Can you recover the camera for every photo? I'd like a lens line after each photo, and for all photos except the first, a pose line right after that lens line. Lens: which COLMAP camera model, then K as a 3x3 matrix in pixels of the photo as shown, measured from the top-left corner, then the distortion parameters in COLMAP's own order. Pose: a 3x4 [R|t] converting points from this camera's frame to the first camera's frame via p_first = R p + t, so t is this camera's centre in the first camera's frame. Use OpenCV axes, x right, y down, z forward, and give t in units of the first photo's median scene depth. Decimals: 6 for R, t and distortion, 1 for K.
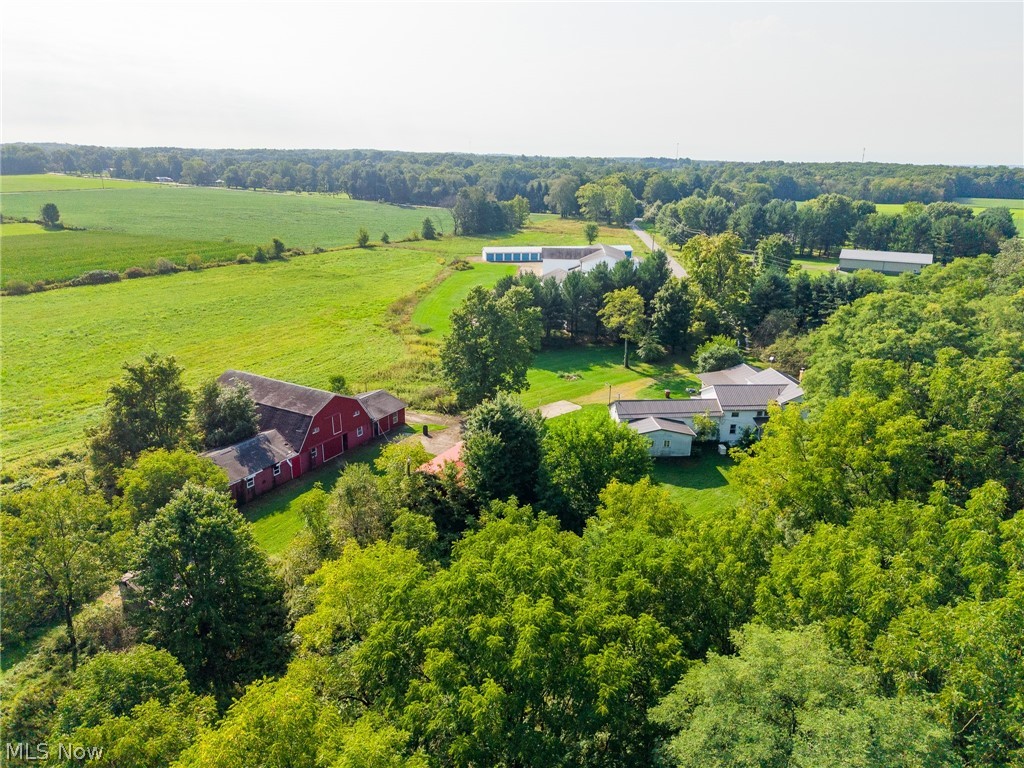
lens RADIAL K [[667.9, 0, 508.6], [0, 667.9, 389.6], [0, 0, 1]] dist [0.055588, -0.079440]
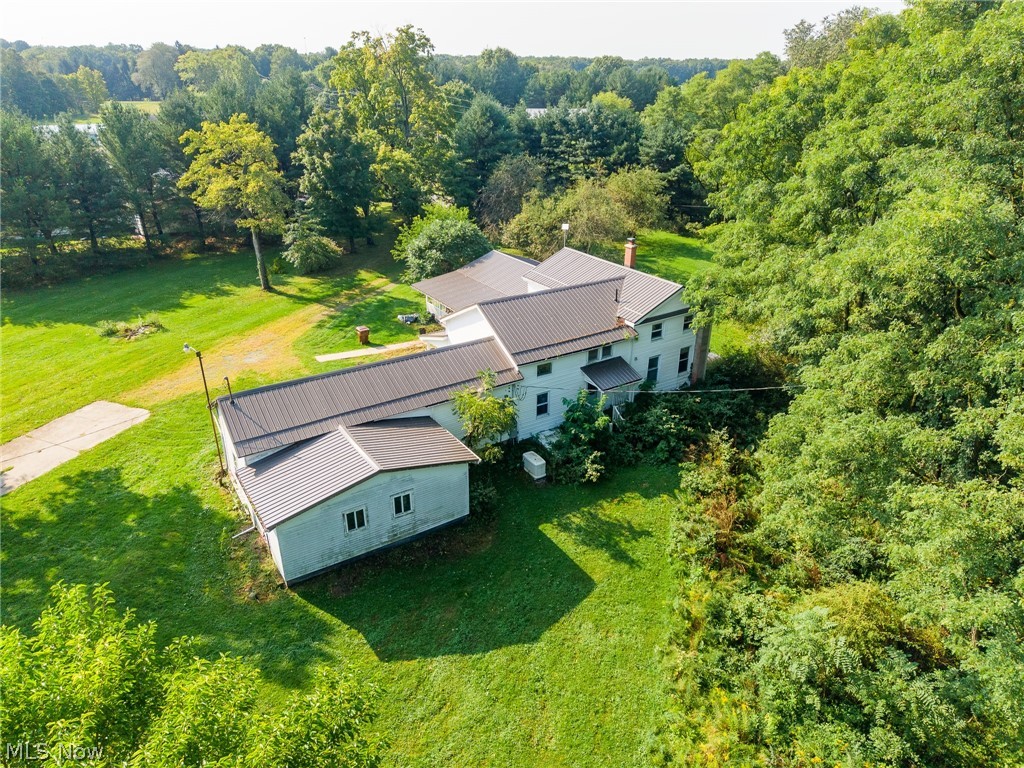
lens RADIAL K [[667.9, 0, 508.6], [0, 667.9, 389.6], [0, 0, 1]] dist [0.055588, -0.079440]
pose [[0.879642, -0.208137, 0.427679, 0.106435], [0.153930, 0.975356, 0.158073, -0.012616], [-0.450040, -0.073215, 0.890002, 0.478419]]
